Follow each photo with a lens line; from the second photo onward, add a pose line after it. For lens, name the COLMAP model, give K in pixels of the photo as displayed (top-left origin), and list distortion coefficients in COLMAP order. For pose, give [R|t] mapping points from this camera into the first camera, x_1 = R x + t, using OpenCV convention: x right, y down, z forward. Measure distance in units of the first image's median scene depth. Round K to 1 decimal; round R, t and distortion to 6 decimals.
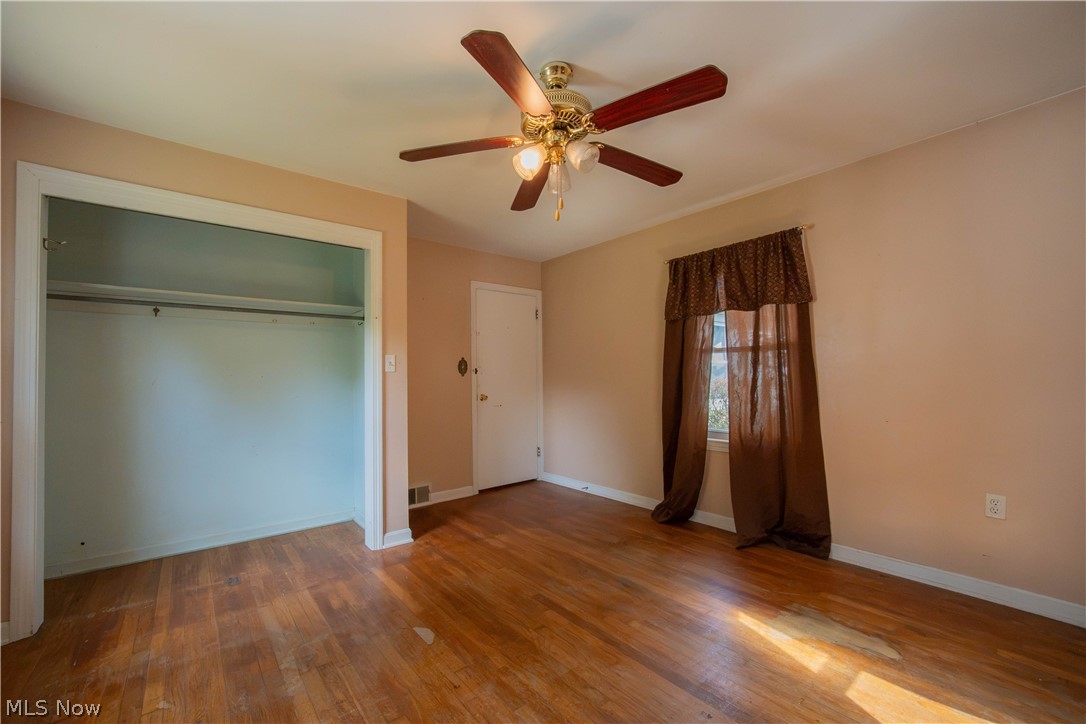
lens RADIAL K [[426.3, 0, 541.6], [0, 426.3, 368.0], [0, 0, 1]] dist [-0.020542, 0.000132]
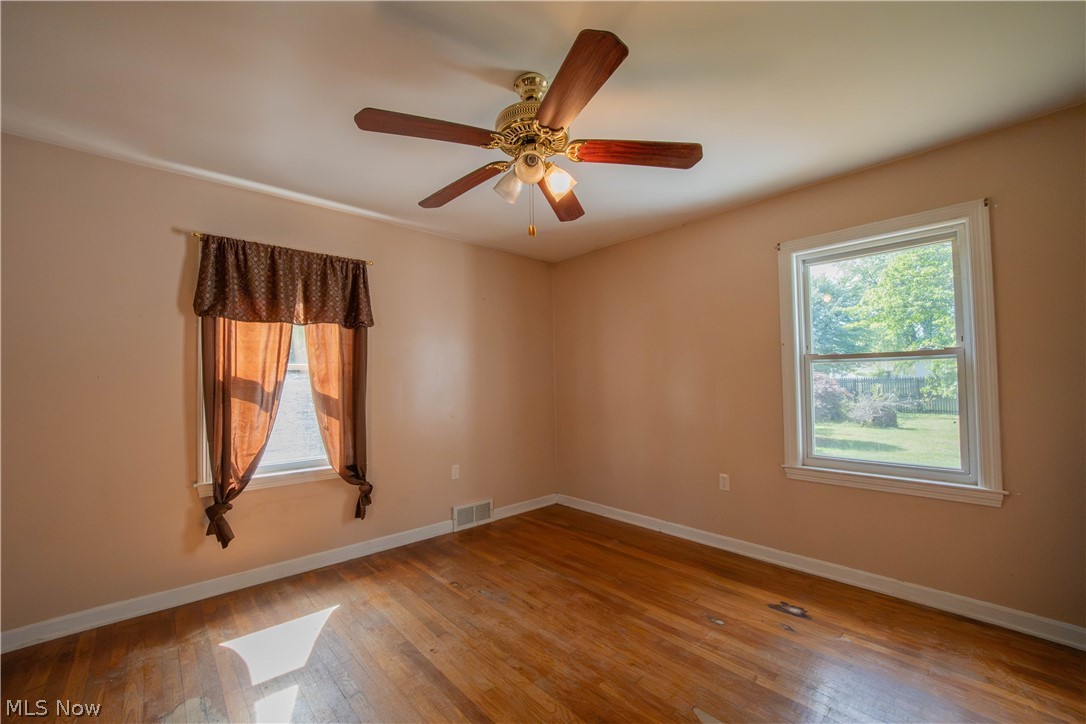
lens RADIAL K [[426.3, 0, 541.6], [0, 426.3, 368.0], [0, 0, 1]] dist [-0.020542, 0.000132]
pose [[-0.998726, 0.023188, -0.044820, 0.076018], [0.025407, 0.998447, -0.049578, -0.004041], [0.043601, -0.050654, -0.997764, 2.095828]]
